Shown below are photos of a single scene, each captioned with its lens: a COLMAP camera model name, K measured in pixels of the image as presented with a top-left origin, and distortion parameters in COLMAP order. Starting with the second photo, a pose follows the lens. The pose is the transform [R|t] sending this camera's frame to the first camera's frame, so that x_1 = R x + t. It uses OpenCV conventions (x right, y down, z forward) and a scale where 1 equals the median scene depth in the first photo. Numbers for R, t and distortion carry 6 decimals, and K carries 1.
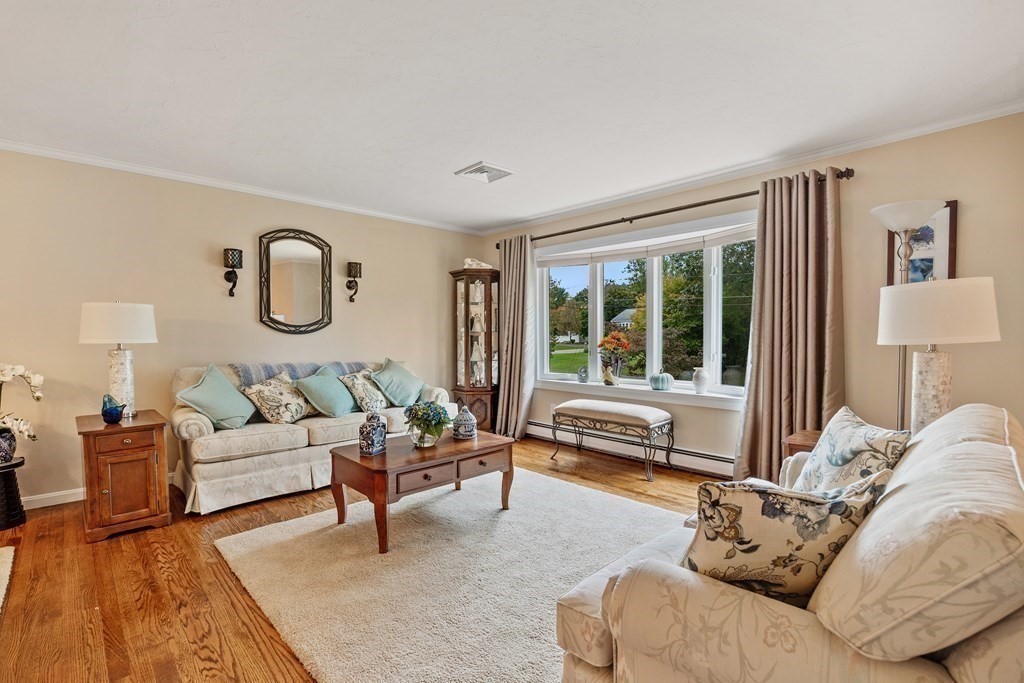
lens RADIAL K [[463.3, 0, 490.8], [0, 463.3, 352.2], [0, 0, 1]] dist [-0.023433, 0.004913]
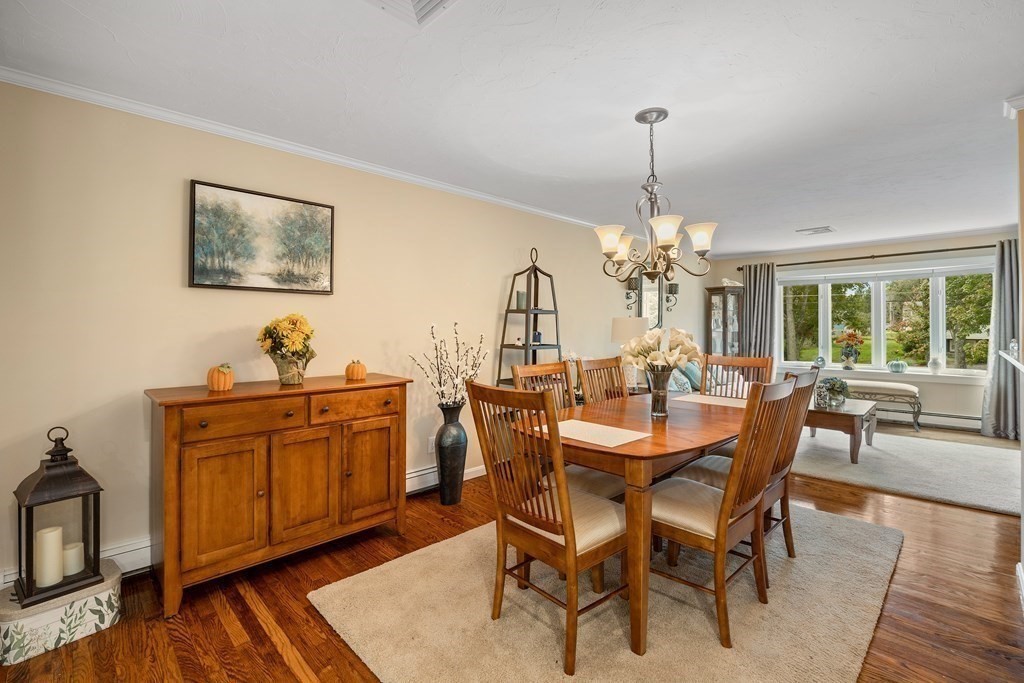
lens RADIAL K [[463.3, 0, 498.1], [0, 463.3, 325.4], [0, 0, 1]] dist [-0.023433, 0.004913]
pose [[0.999715, 0.000596, 0.023854, -0.994855], [0.000382, 0.999161, -0.040960, -0.010188], [-0.023858, 0.040957, 0.998876, -0.447500]]
